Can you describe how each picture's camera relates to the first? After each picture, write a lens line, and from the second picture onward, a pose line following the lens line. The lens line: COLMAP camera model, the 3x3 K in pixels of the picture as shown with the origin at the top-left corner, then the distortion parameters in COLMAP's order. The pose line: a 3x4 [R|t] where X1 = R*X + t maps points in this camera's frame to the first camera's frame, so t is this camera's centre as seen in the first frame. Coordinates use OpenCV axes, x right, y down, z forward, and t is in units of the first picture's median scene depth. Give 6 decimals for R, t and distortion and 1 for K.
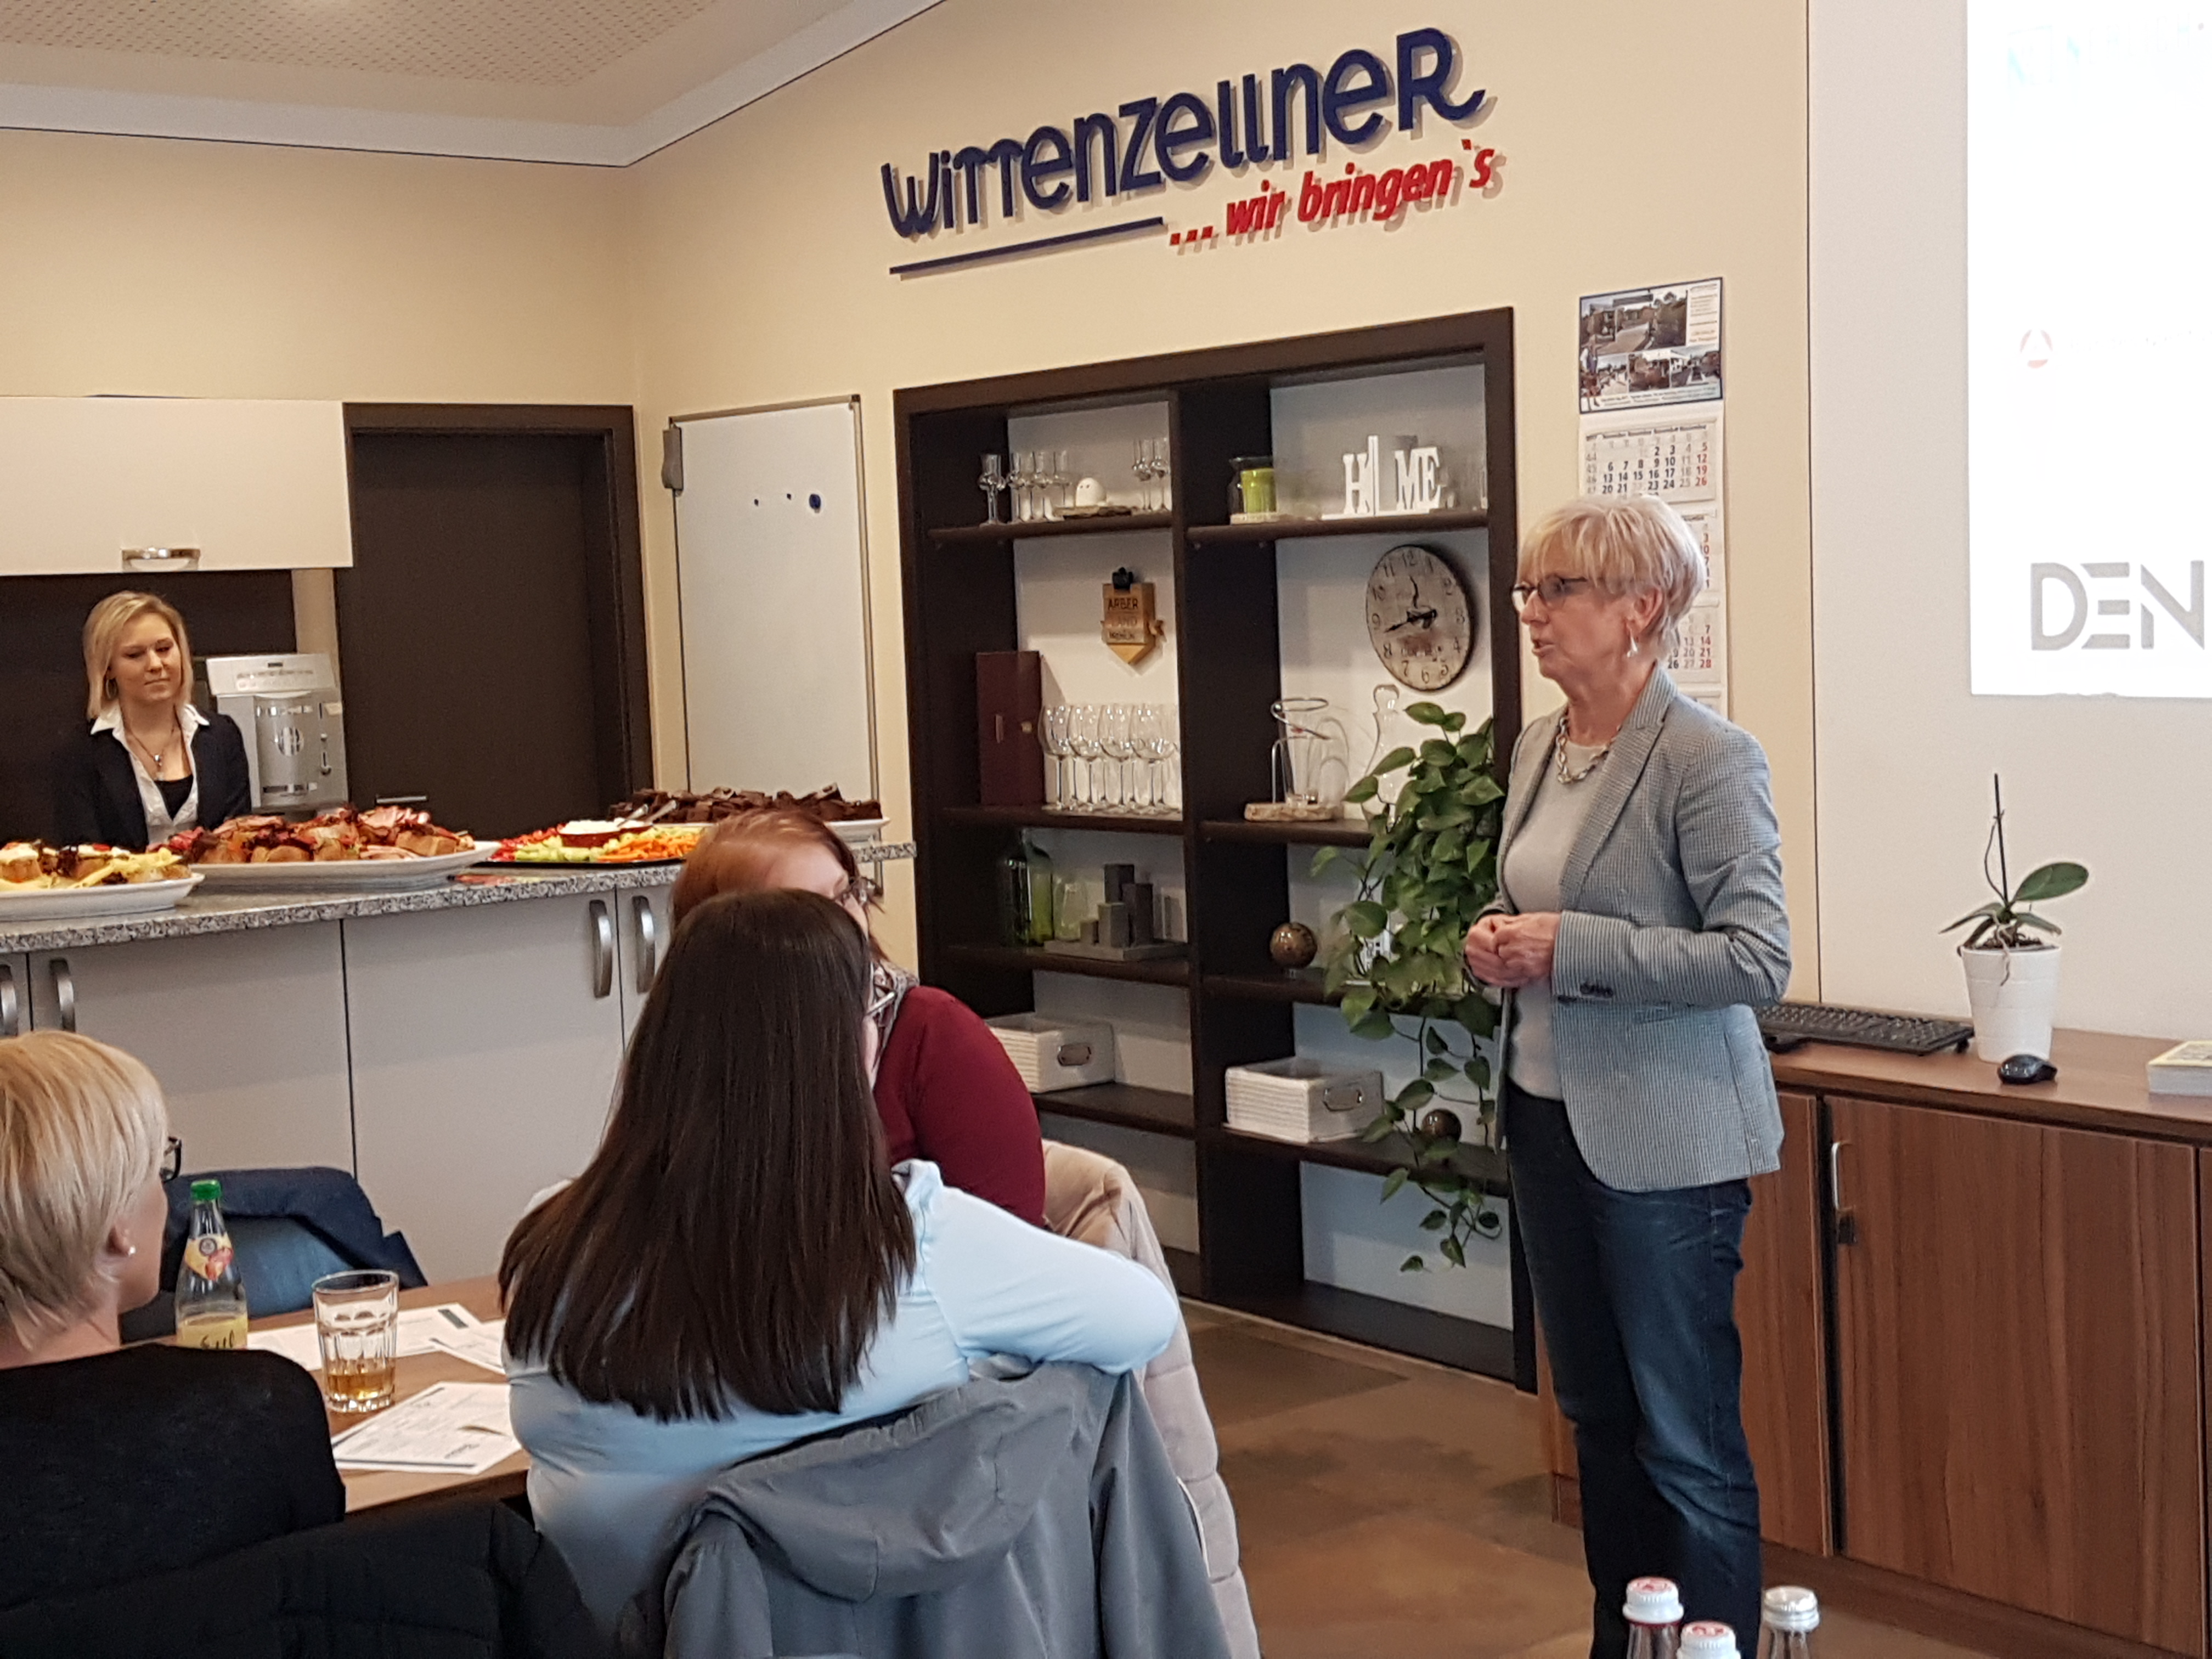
lens RADIAL K [[3088.0, 0, 1142.3], [0, 3088.0, 850.0], [0, 0, 1]] dist [0.186204, 0.000000]
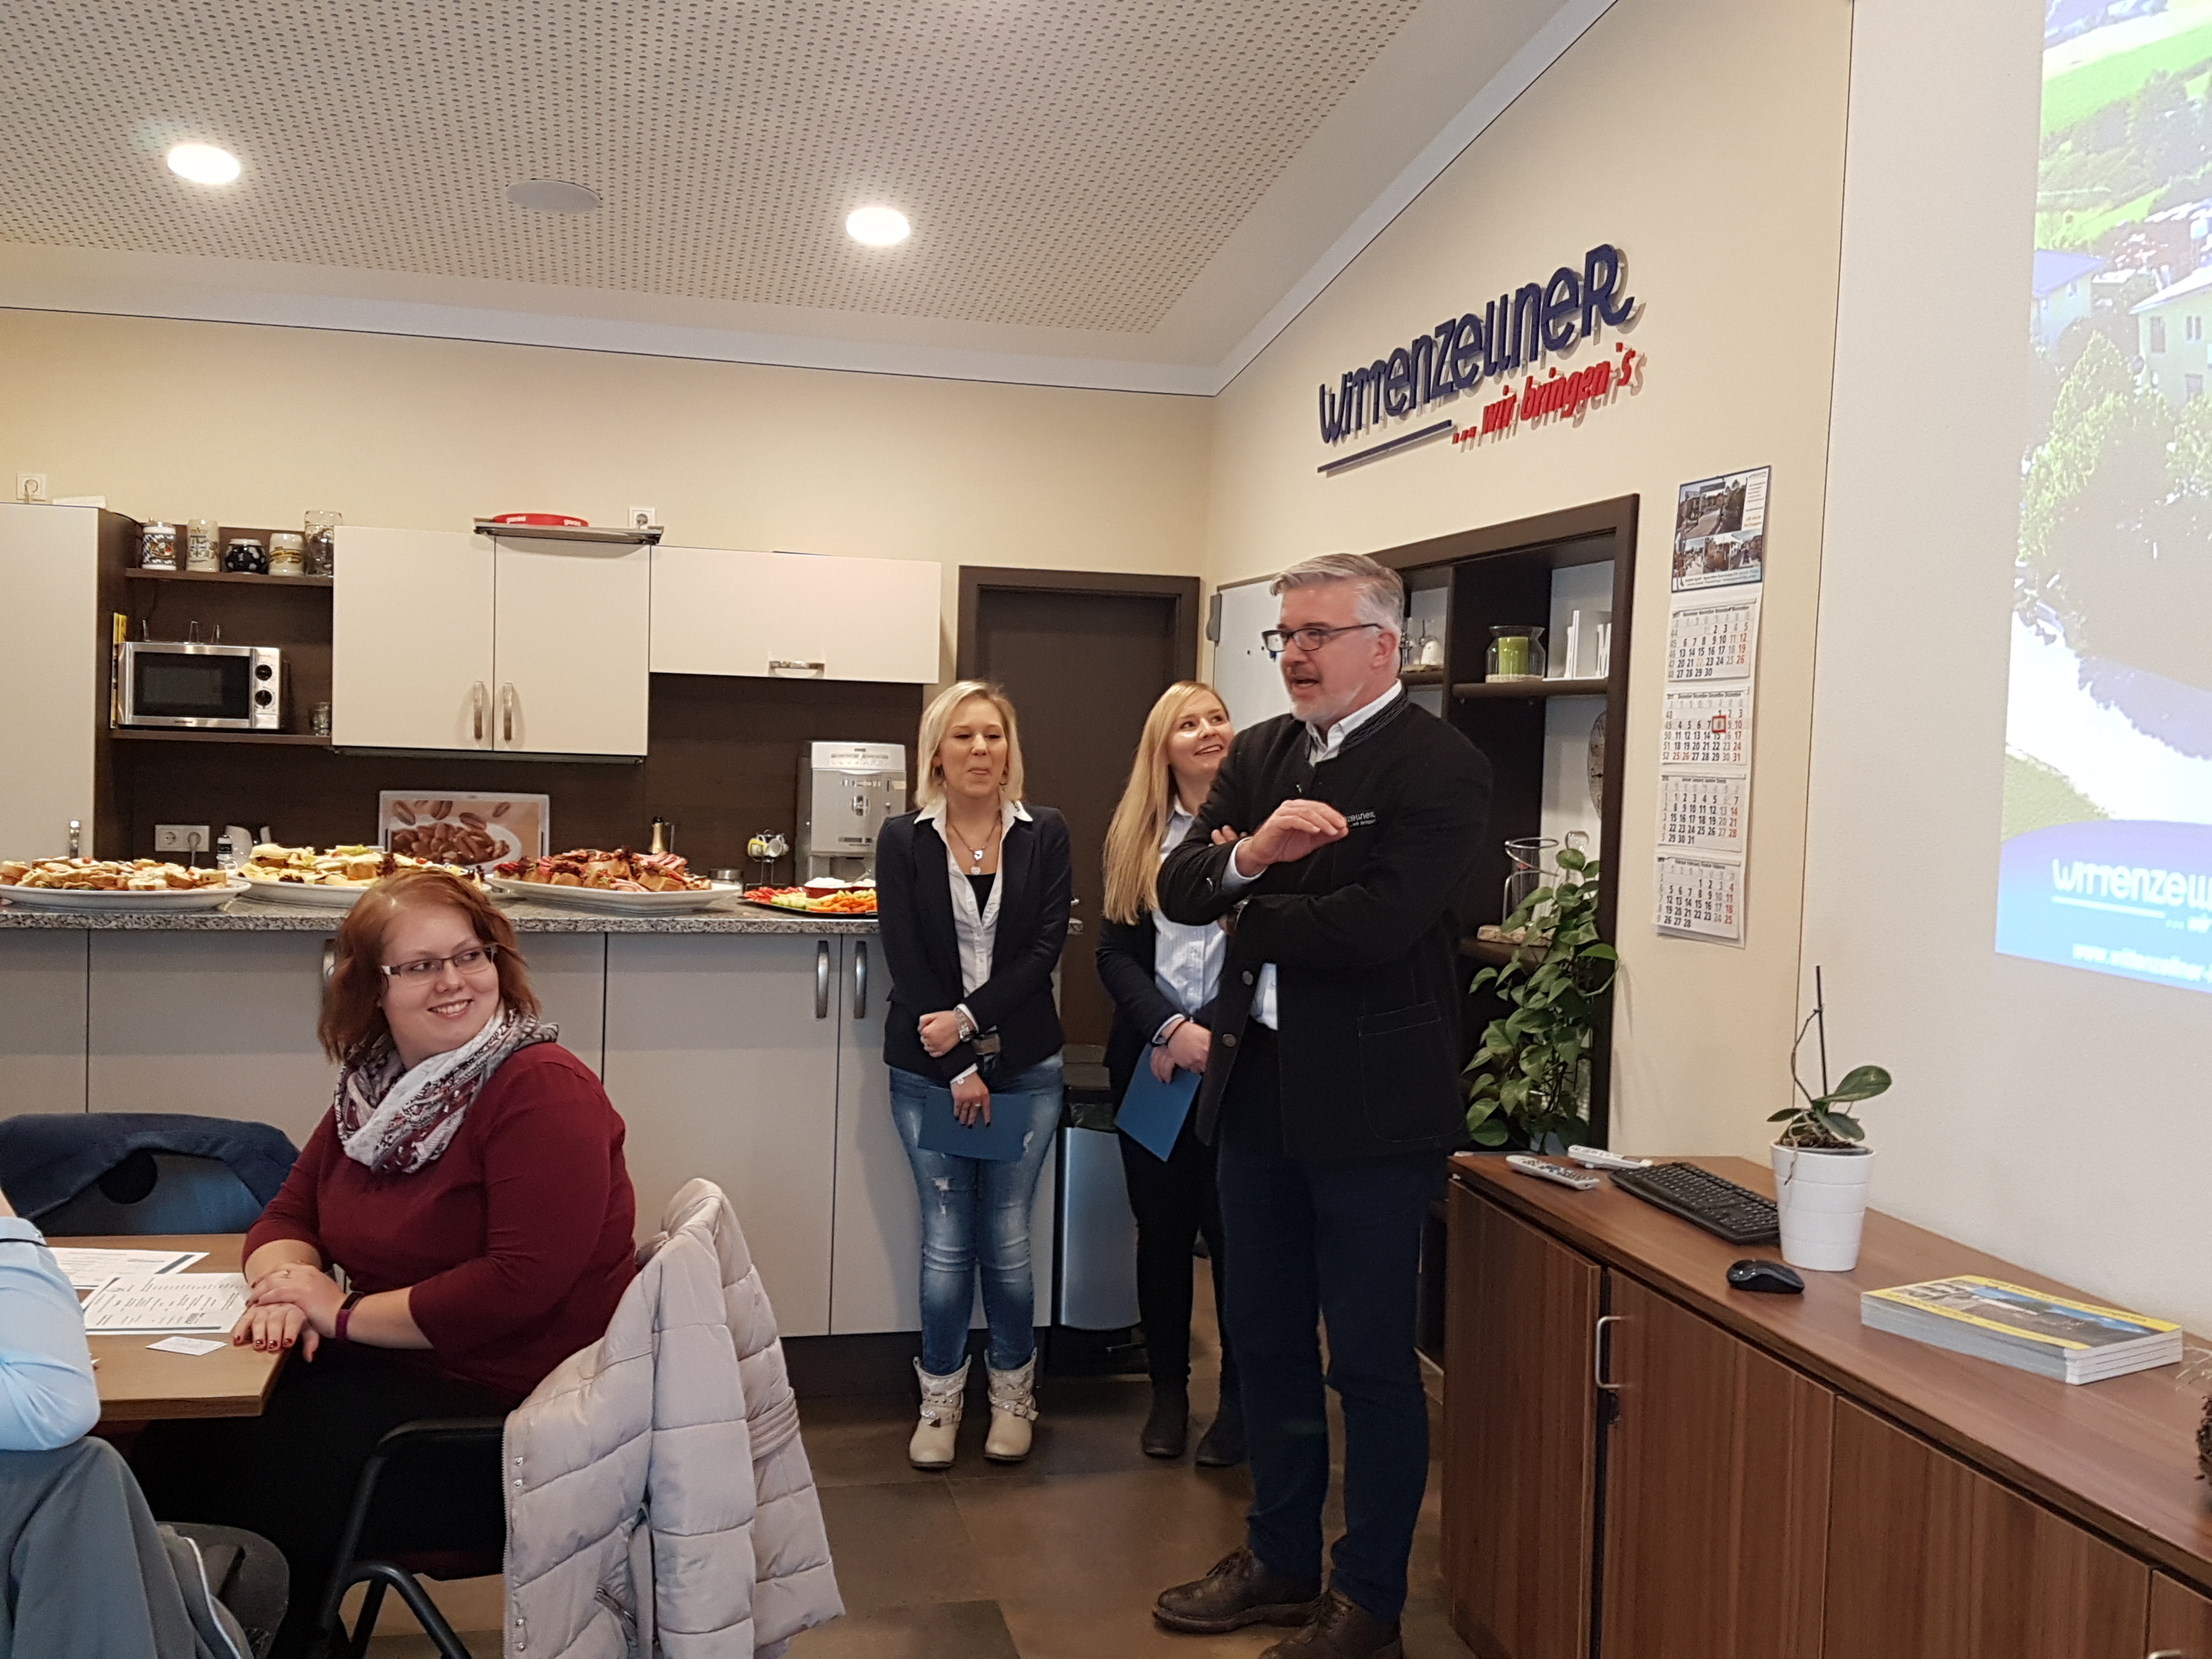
lens RADIAL K [[2166.5, 0, 1113.1], [0, 2166.5, 857.4], [0, 0, 1]] dist [0.085607, 0.000000]
pose [[0.905621, 0.094559, -0.413411, 0.279577], [-0.105542, 0.994408, -0.003751, -0.025578], [0.410744, 0.047029, 0.910537, 0.234251]]
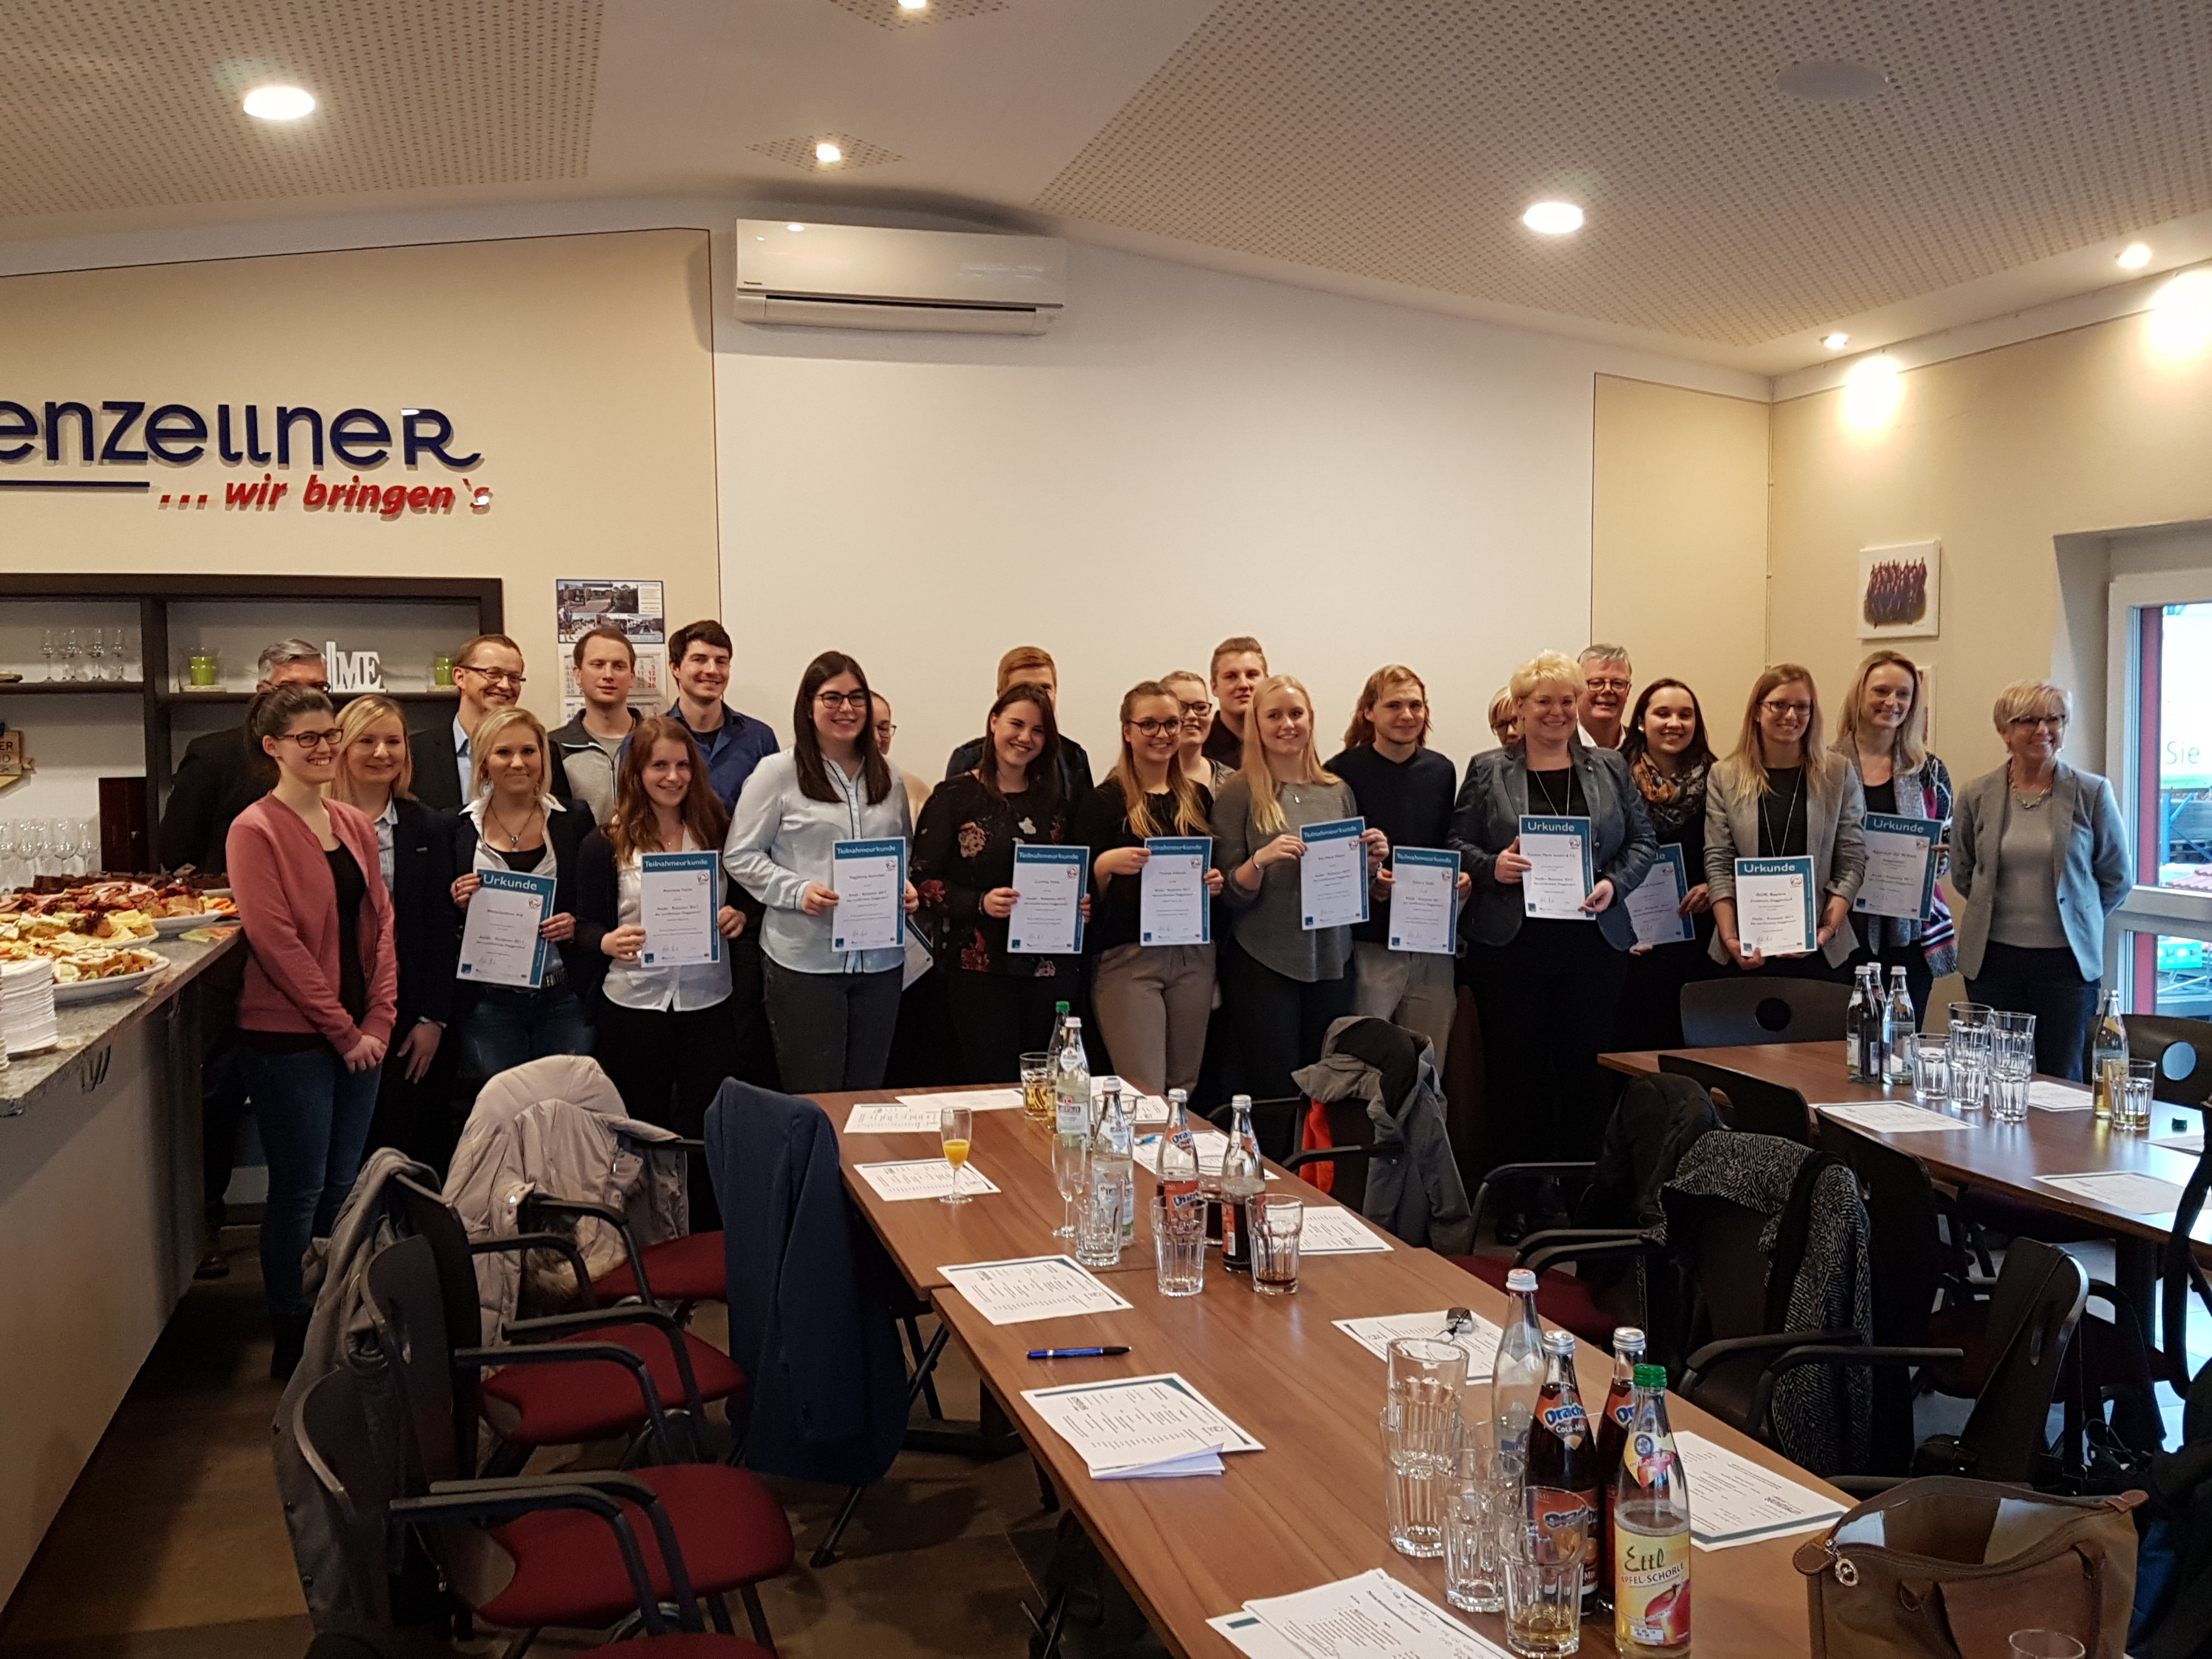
lens RADIAL K [[2166.5, 0, 1122.9], [0, 2166.5, 875.0], [0, 0, 1]] dist [0.085607, 0.000000]
pose [[0.393930, -0.035601, 0.918451, -0.875215], [0.073808, 0.997248, 0.006998, 0.008687], [-0.916172, 0.065032, 0.395473, 0.205128]]
